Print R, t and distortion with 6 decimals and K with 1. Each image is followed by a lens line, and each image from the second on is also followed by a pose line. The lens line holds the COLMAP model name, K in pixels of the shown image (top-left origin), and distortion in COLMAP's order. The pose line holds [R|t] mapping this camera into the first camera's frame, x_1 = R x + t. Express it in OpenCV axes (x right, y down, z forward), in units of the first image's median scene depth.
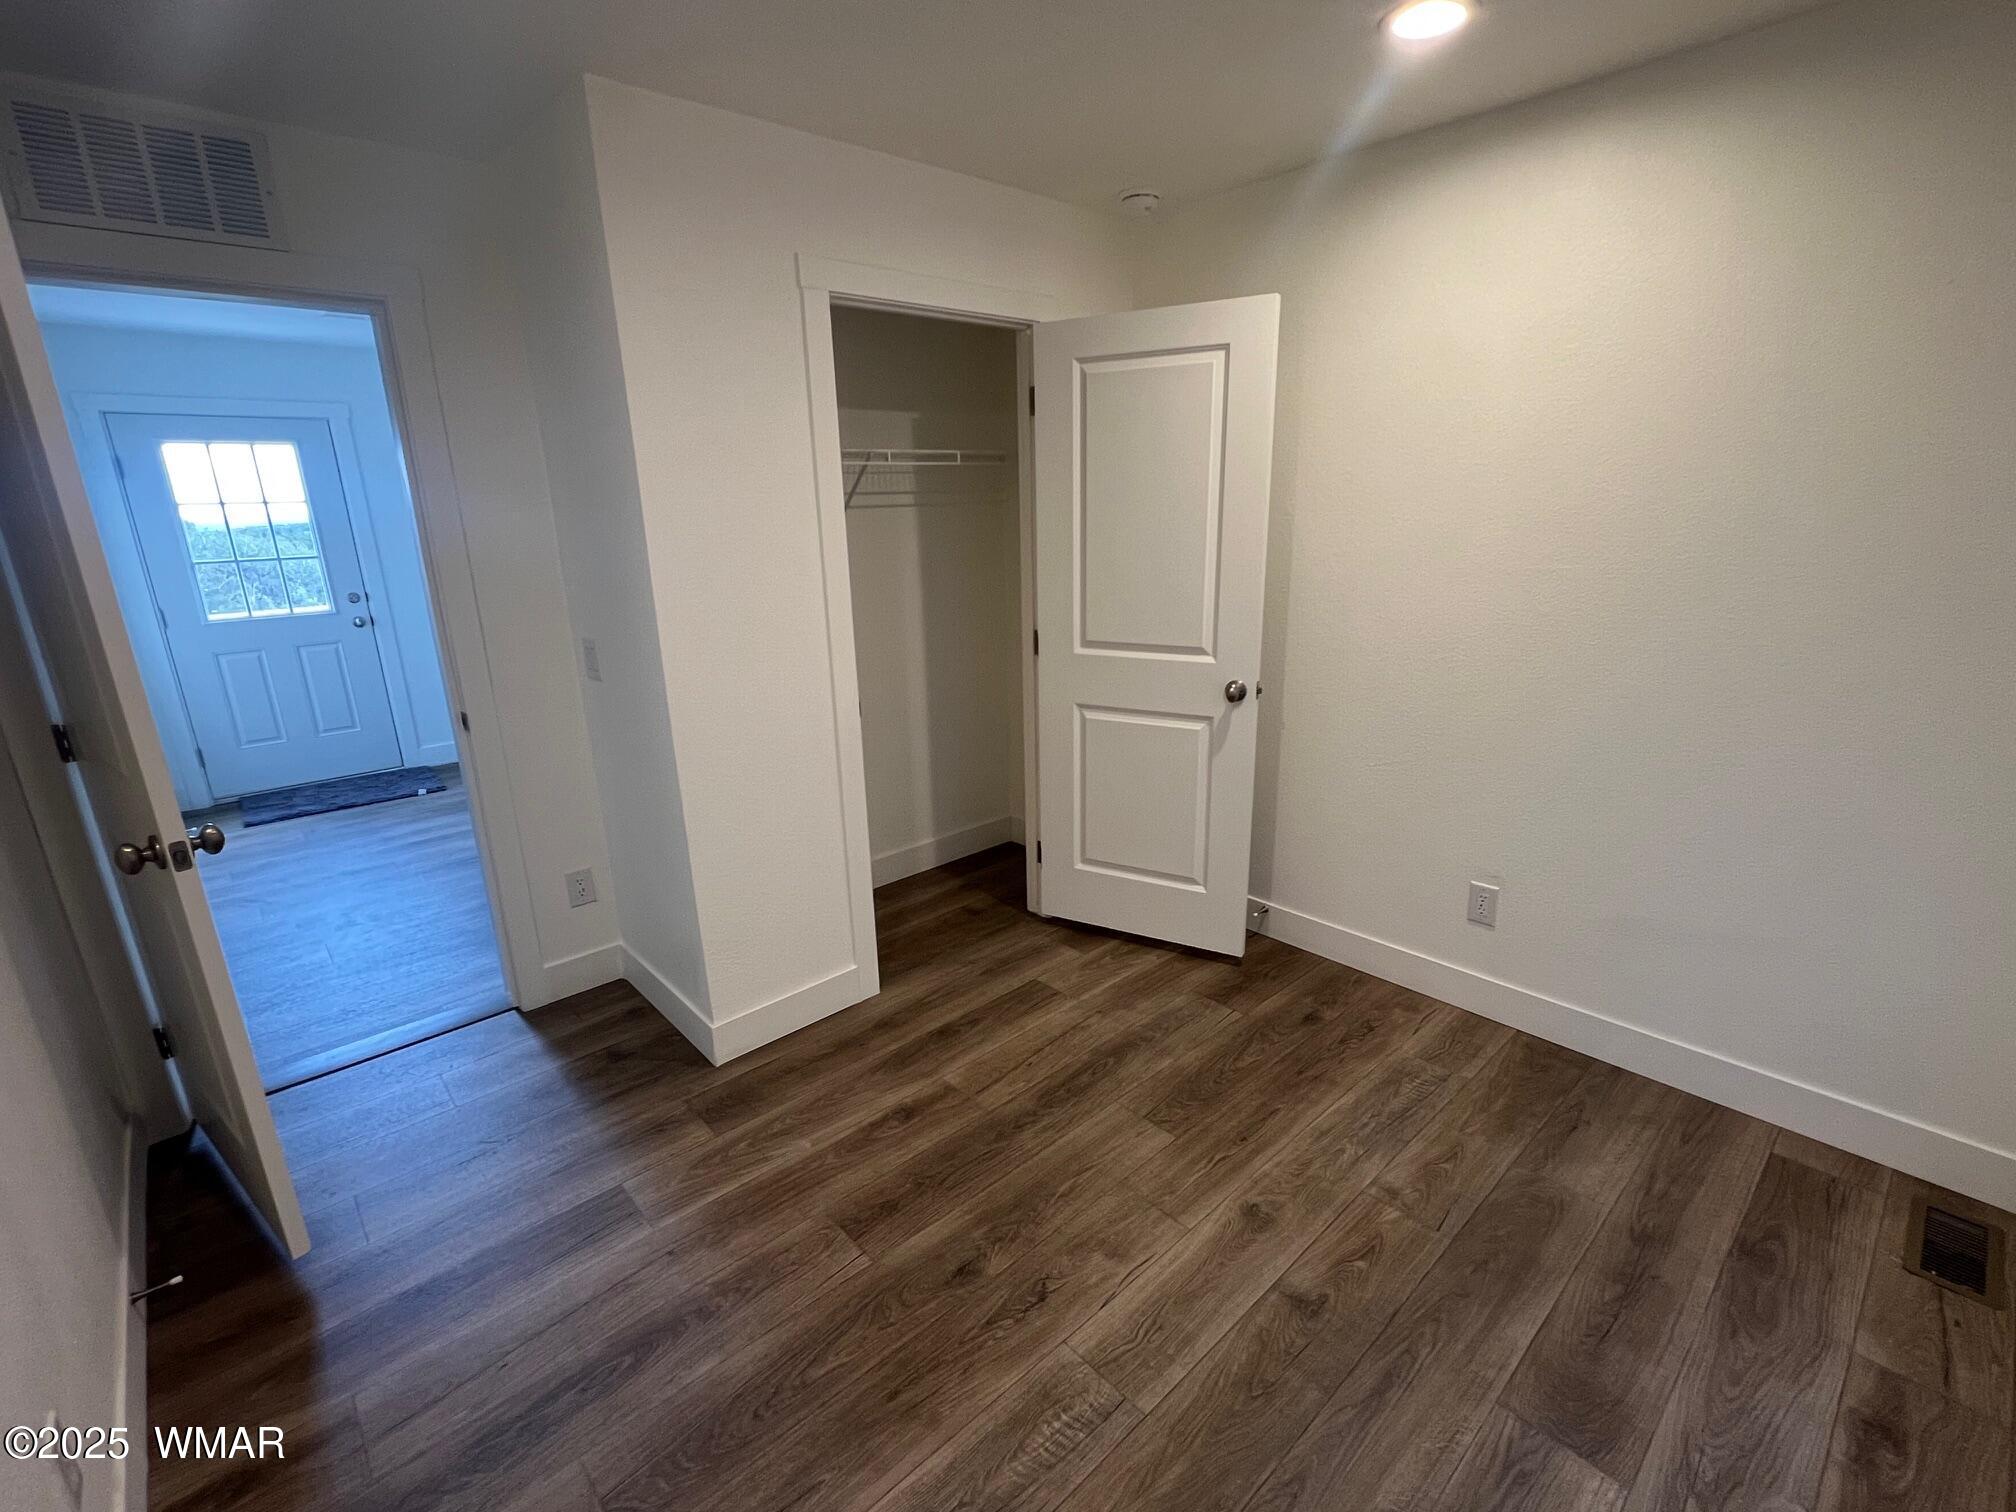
lens RADIAL K [[923.7, 0, 1009.0], [0, 923.7, 735.0], [0, 0, 1]] dist [-0.038058, 0.015041]
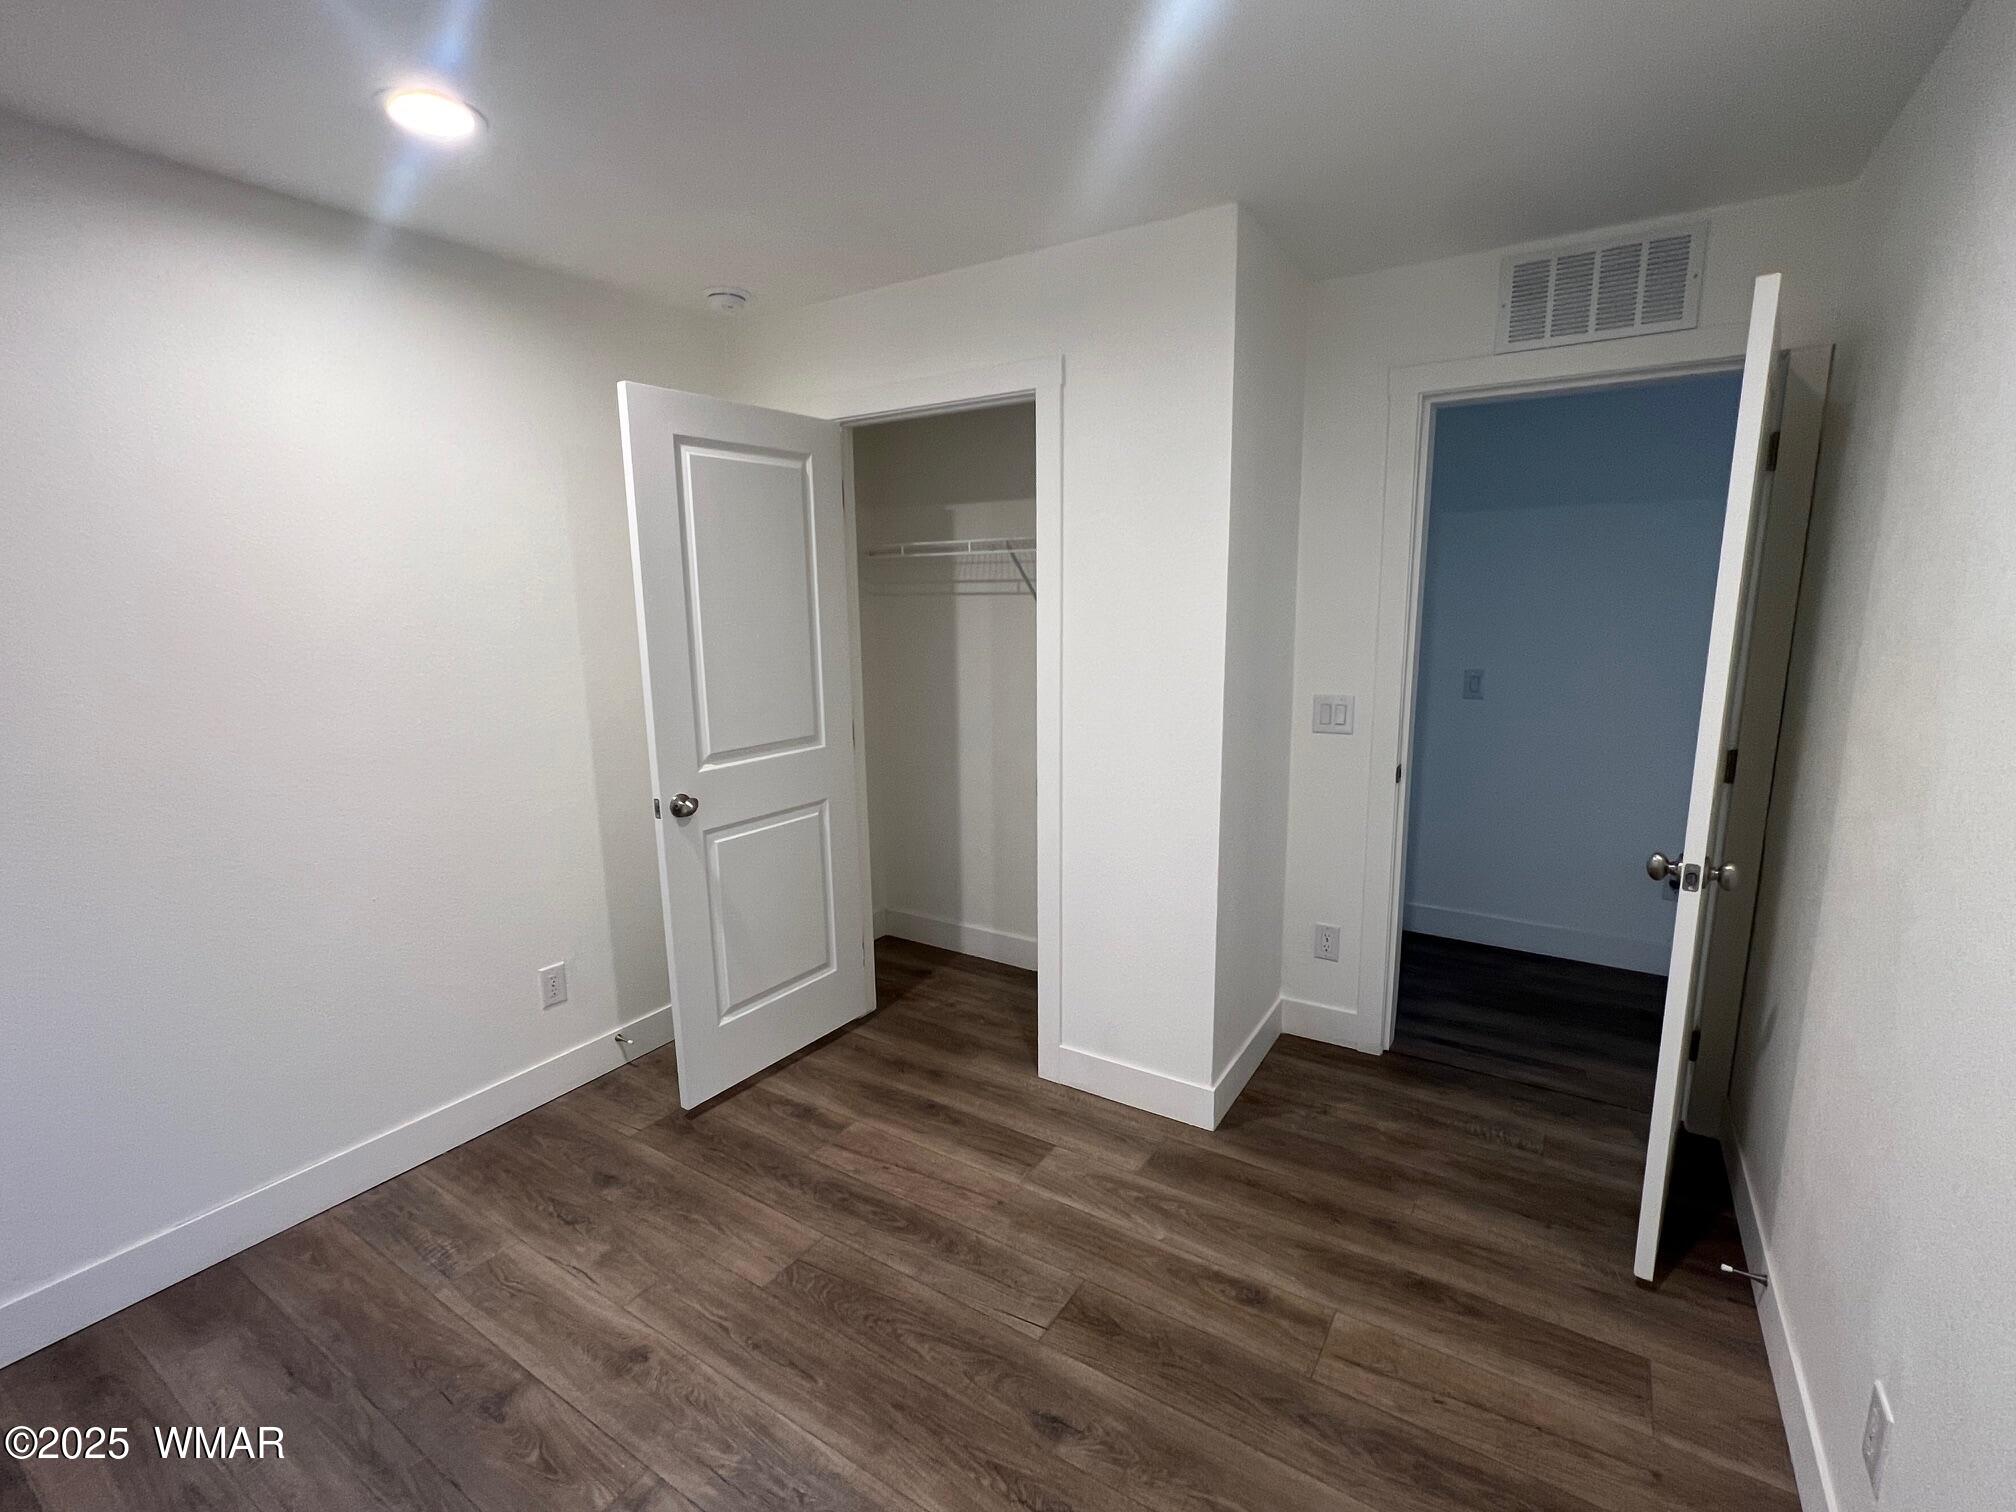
lens RADIAL K [[898.6, 0, 1004.9], [0, 898.6, 768.6], [0, 0, 1]] dist [-0.003855, 0.000078]
pose [[0.255406, 0.206394, -0.944547, 0.750676], [-0.229877, 0.961896, 0.148027, -0.187579], [0.939108, 0.179323, 0.293119, 0.666255]]
